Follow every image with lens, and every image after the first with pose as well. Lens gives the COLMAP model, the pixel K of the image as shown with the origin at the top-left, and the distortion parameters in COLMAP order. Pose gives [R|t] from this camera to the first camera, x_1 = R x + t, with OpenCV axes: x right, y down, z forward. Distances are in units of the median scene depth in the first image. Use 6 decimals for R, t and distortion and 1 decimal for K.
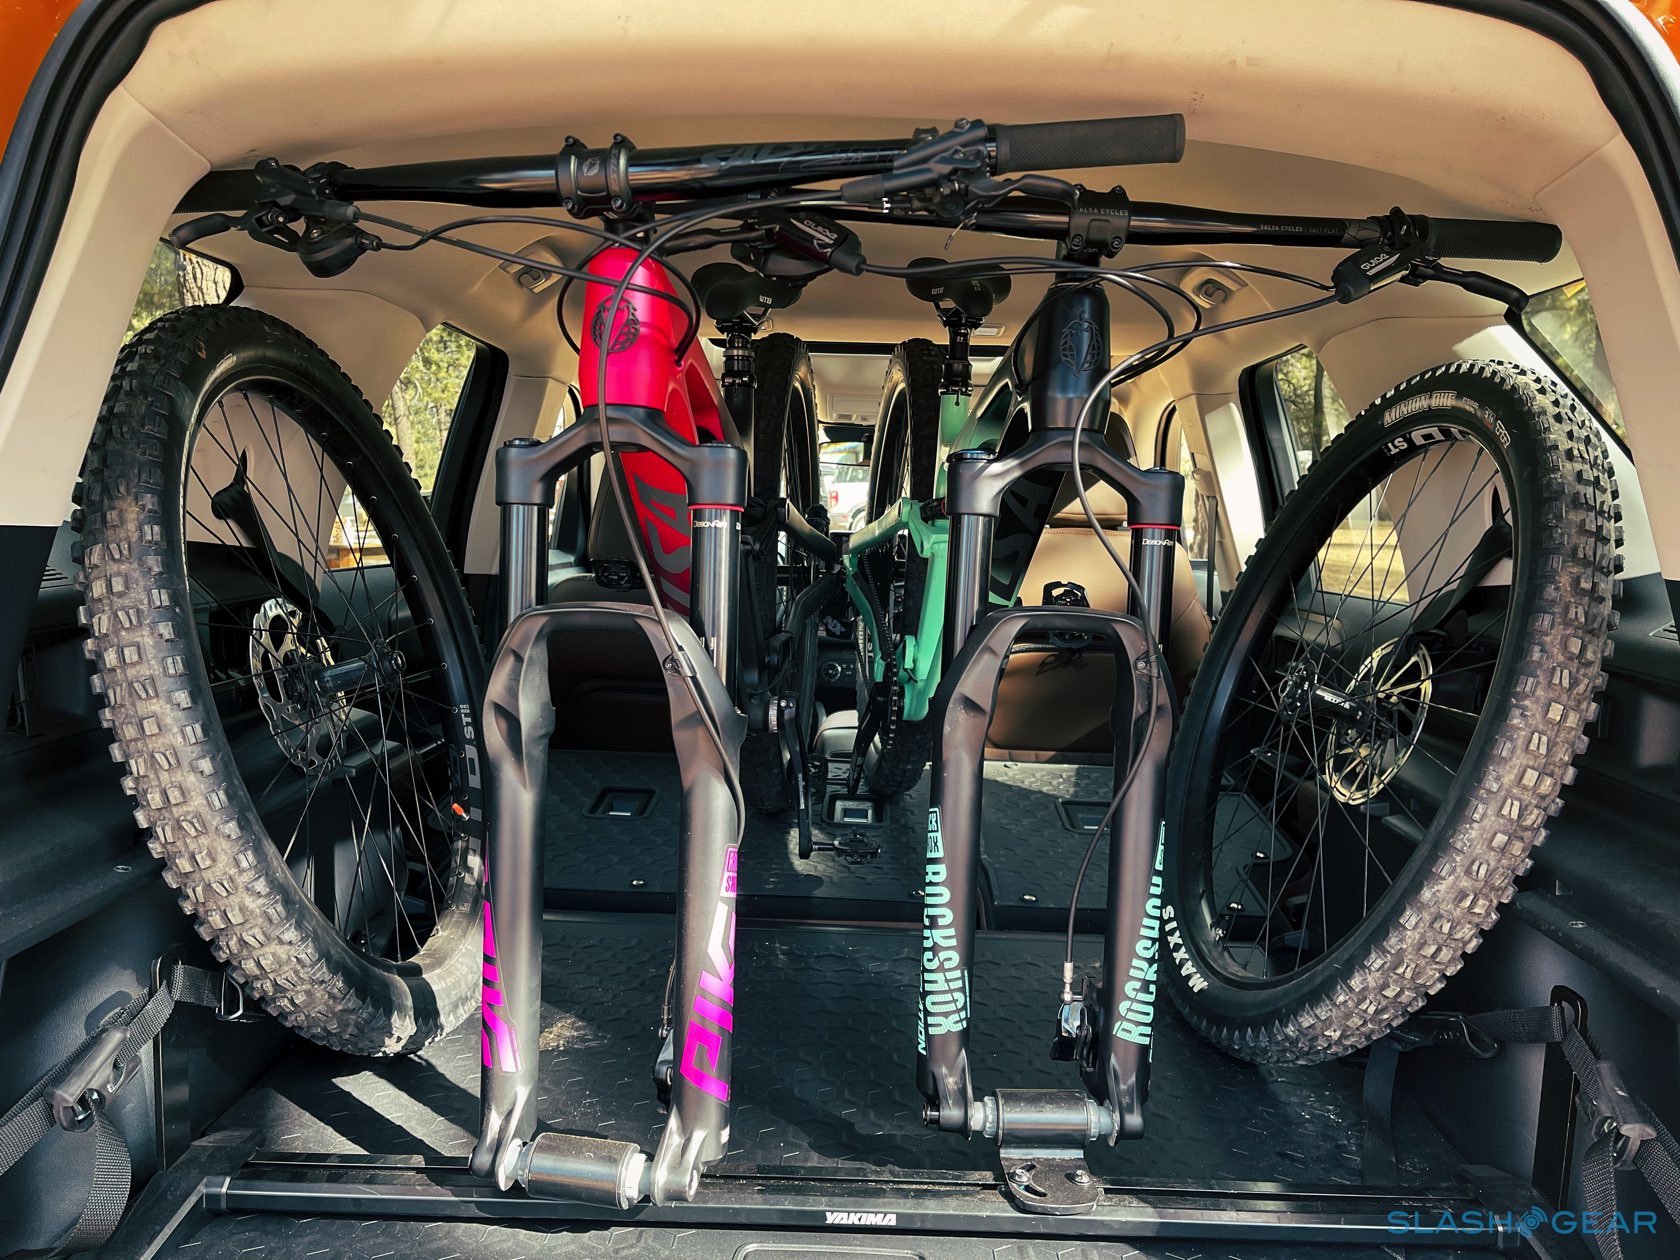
lens RADIAL K [[1284.1, 0, 843.4], [0, 1284.1, 630.6], [0, 0, 1]] dist [0.034283, -0.024397]
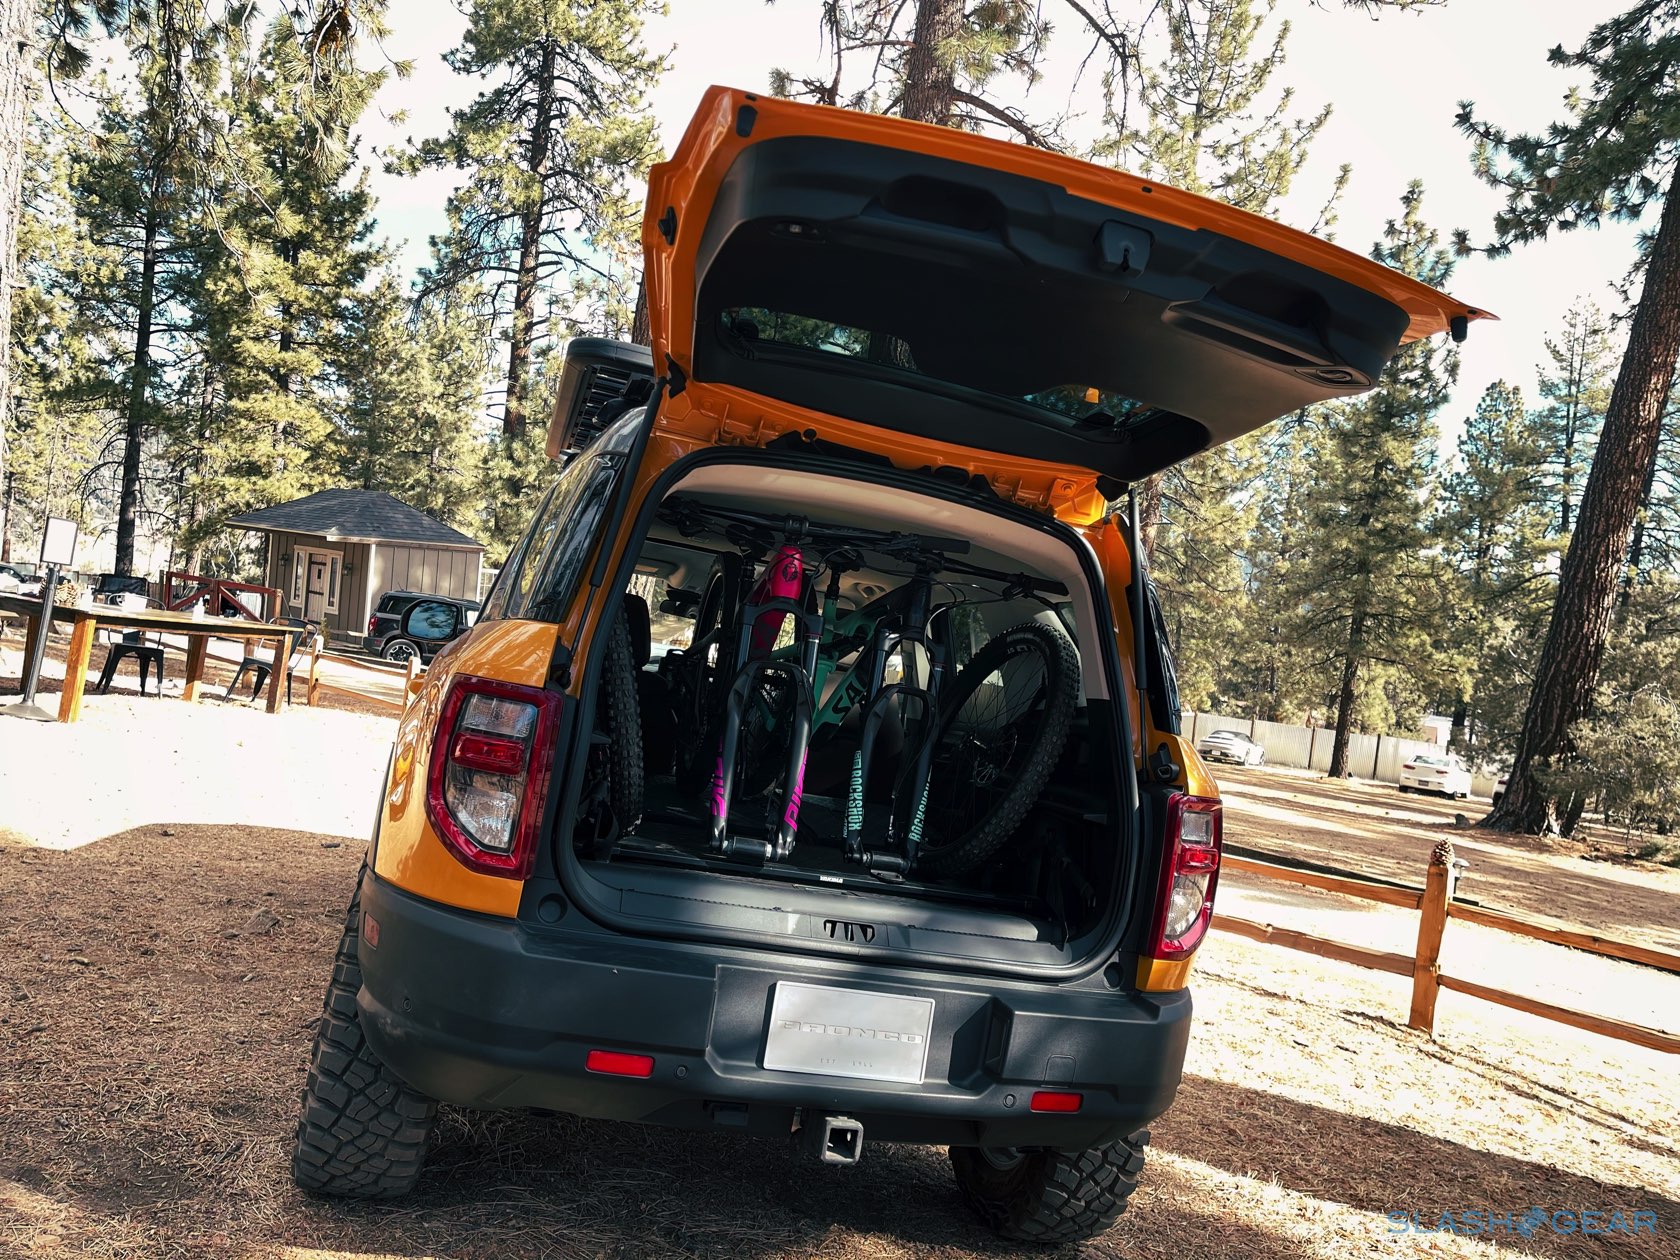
lens RADIAL K [[1284.1, 0, 841.8], [0, 1284.1, 659.6], [0, 0, 1]] dist [0.034283, -0.024397]
pose [[0.941942, 0.141321, 0.304589, -0.861670], [-0.107466, 0.986285, -0.125271, 0.299642], [-0.318115, 0.085265, 0.944210, -1.694365]]
